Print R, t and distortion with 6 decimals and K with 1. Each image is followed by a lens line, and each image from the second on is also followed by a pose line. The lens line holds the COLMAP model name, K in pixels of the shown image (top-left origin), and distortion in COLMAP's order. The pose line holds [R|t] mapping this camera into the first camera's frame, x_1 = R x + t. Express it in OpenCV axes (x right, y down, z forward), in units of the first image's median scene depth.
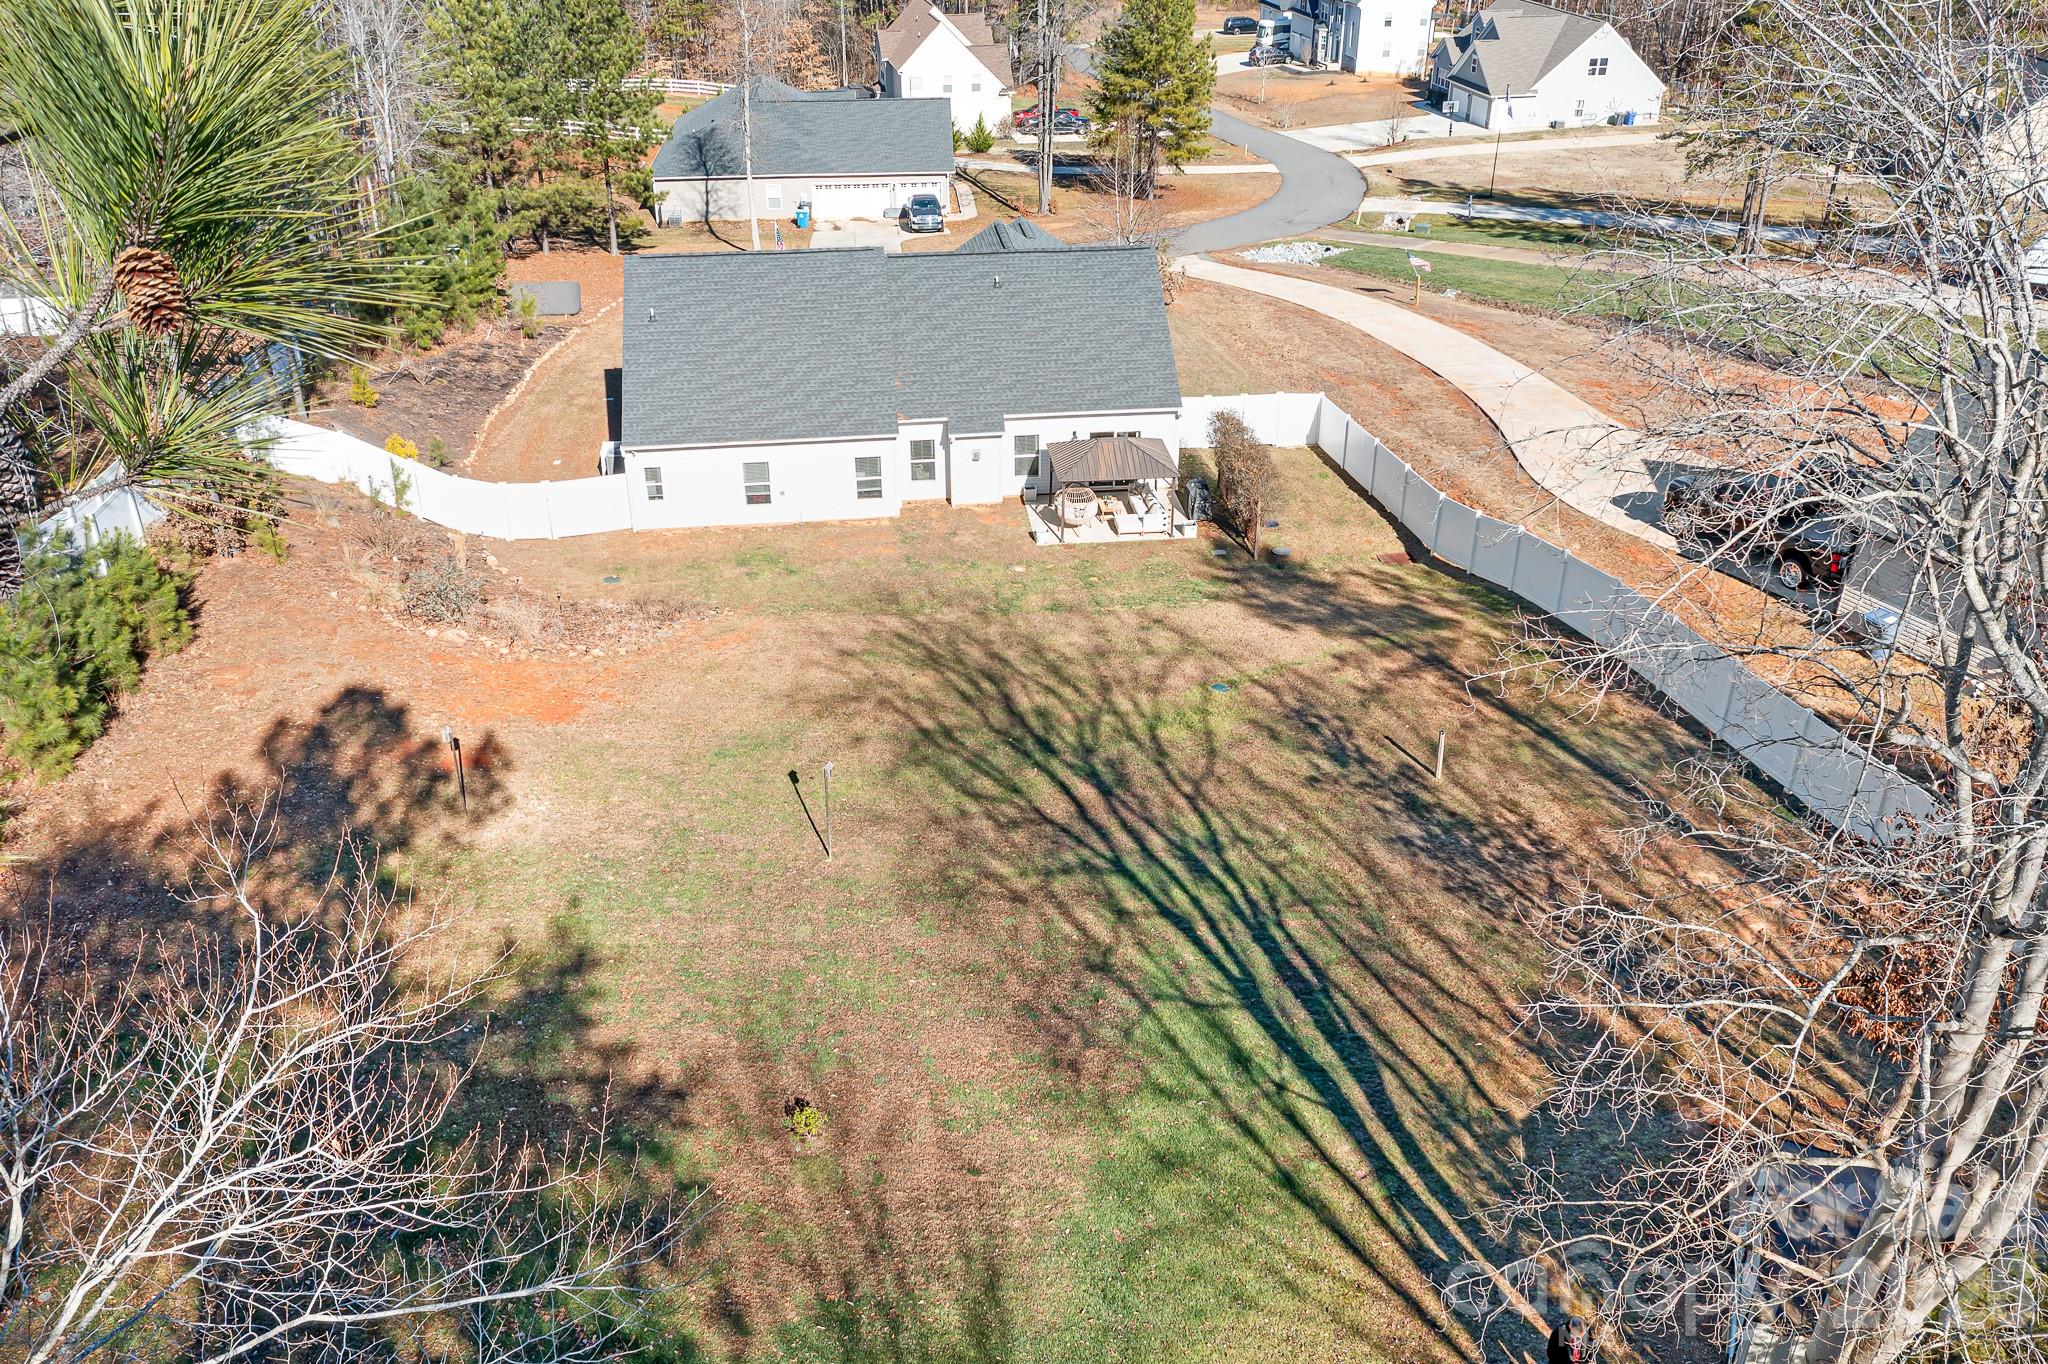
lens RADIAL K [[1646.7, 0, 1004.7], [0, 1646.7, 636.0], [0, 0, 1]] dist [-0.009643, 0.001166]
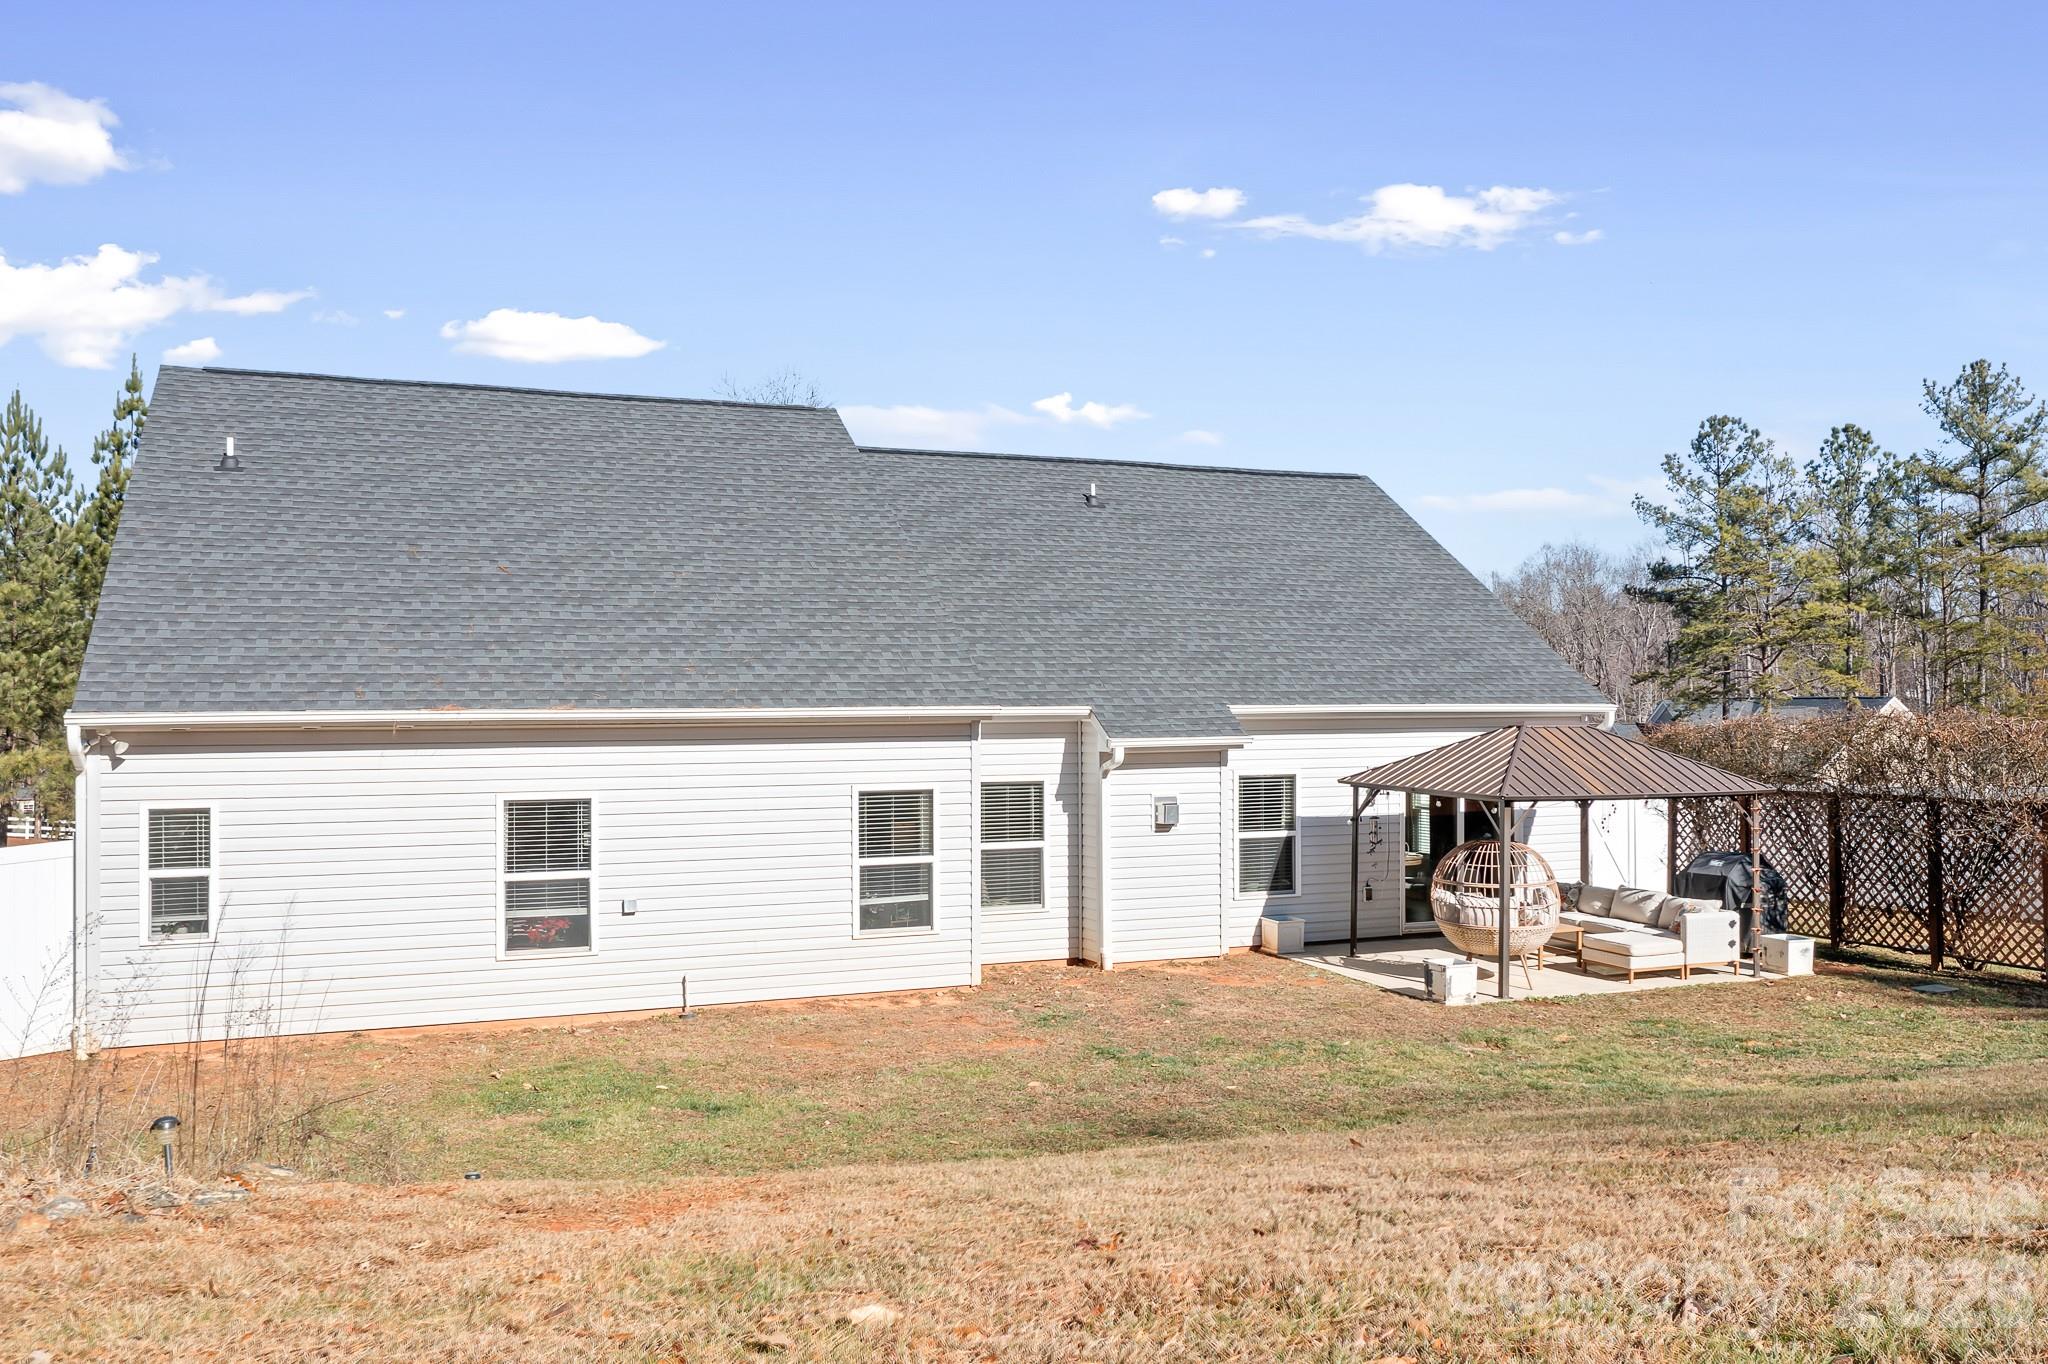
lens RADIAL K [[1580.7, 0, 1024.0], [0, 1580.7, 682.0], [0, 0, 1]] dist [-0.006013, -0.003541]
pose [[0.963016, 0.004620, 0.269403, -0.142760], [0.125020, 0.878046, -0.461958, 0.022253], [-0.238683, 0.478554, 0.844995, 0.705098]]
